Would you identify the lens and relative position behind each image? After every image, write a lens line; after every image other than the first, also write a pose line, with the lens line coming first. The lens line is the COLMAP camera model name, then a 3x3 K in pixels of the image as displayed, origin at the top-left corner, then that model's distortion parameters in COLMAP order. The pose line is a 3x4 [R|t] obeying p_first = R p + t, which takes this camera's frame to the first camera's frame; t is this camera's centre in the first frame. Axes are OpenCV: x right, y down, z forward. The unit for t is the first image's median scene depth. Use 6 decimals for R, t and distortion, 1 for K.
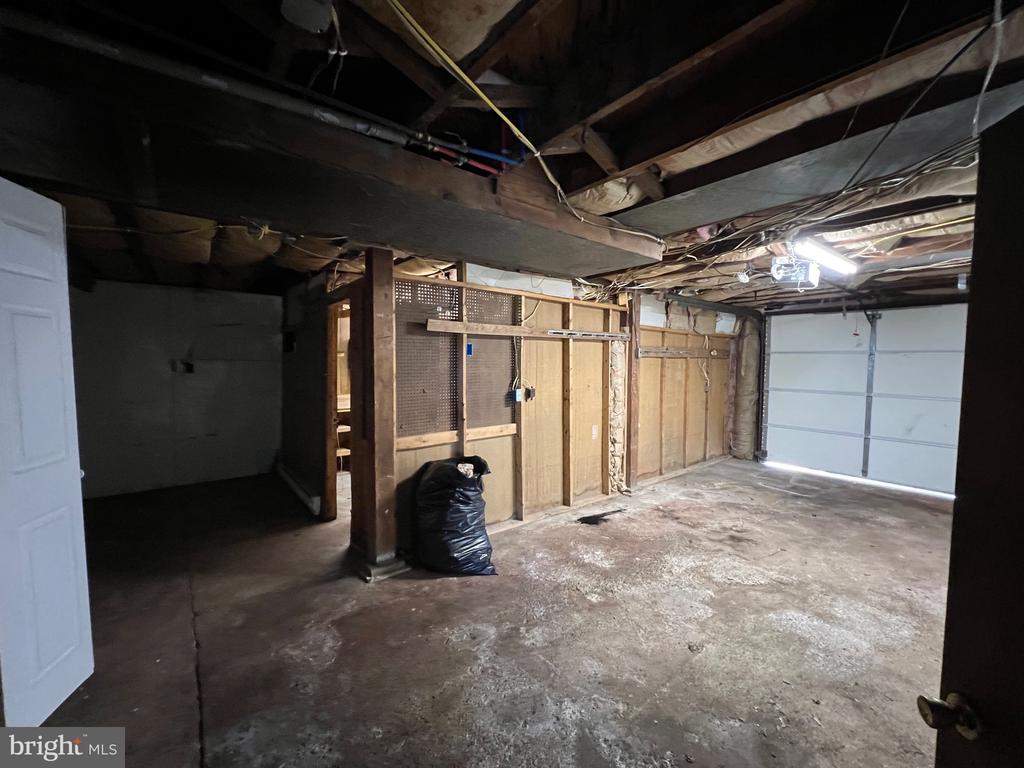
lens RADIAL K [[410.1, 0, 507.7], [0, 410.1, 383.2], [0, 0, 1]] dist [-0.002350, -0.000220]
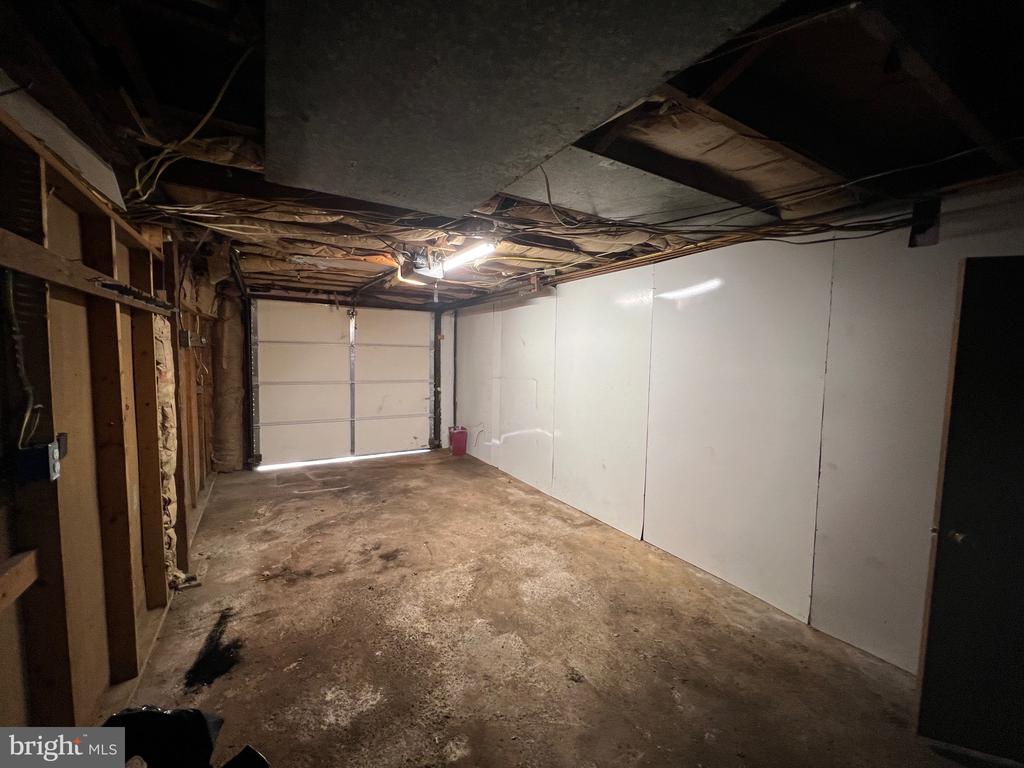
lens RADIAL K [[410.0, 0, 509.0], [0, 410.0, 383.9], [0, 0, 1]] dist [-0.002426, -0.000015]
pose [[0.133231, -0.075102, 0.988235, -0.214877], [0.038382, 0.996768, 0.070576, -0.037239], [-0.990342, 0.028528, 0.135682, 0.520878]]
